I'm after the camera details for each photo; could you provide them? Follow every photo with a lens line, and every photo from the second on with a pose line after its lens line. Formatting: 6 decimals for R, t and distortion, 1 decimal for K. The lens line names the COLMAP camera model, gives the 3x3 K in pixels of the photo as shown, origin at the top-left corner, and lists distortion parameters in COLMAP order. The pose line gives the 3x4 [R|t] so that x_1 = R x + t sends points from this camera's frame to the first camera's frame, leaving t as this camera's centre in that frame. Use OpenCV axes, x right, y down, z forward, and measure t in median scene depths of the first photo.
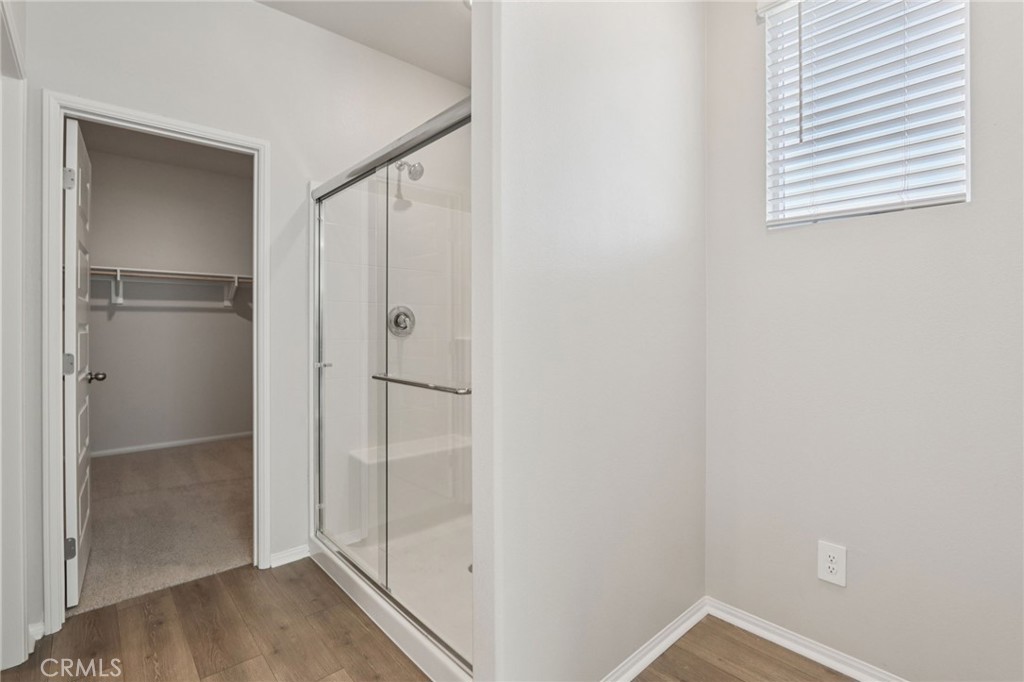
lens RADIAL K [[480.3, 0, 510.4], [0, 480.3, 332.5], [0, 0, 1]] dist [-0.004640, 0.000587]
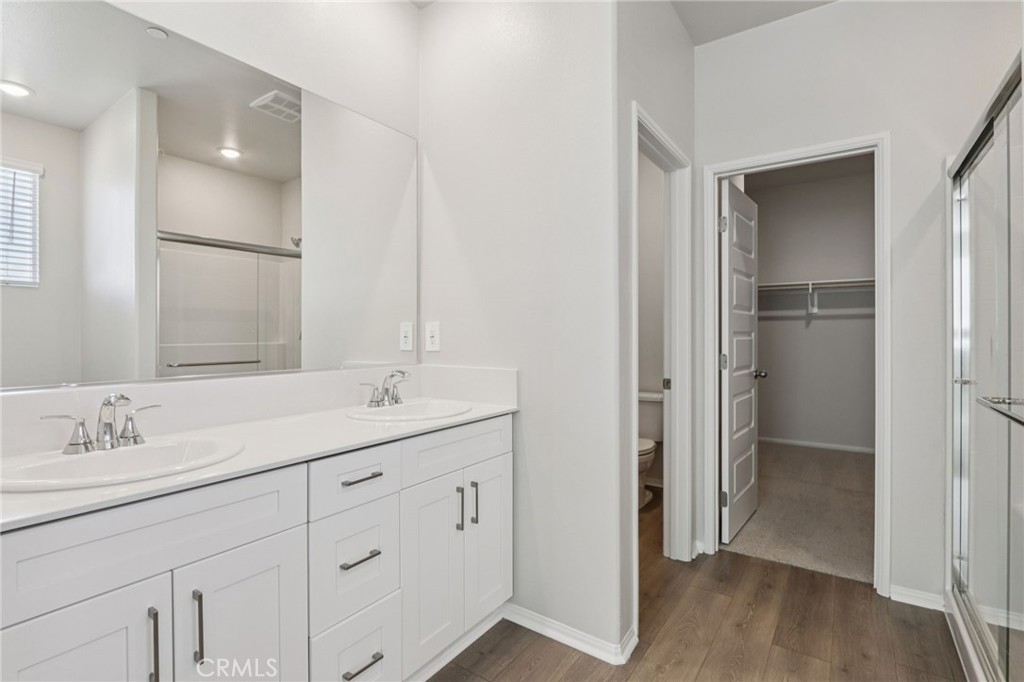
lens RADIAL K [[480.3, 0, 512.5], [0, 480.3, 338.1], [0, 0, 1]] dist [-0.004640, 0.000587]
pose [[0.243635, 0.007238, -0.969840, 0.210966], [-0.009765, 0.999940, 0.005010, -0.001129], [0.969818, 0.008250, 0.243691, 0.082896]]
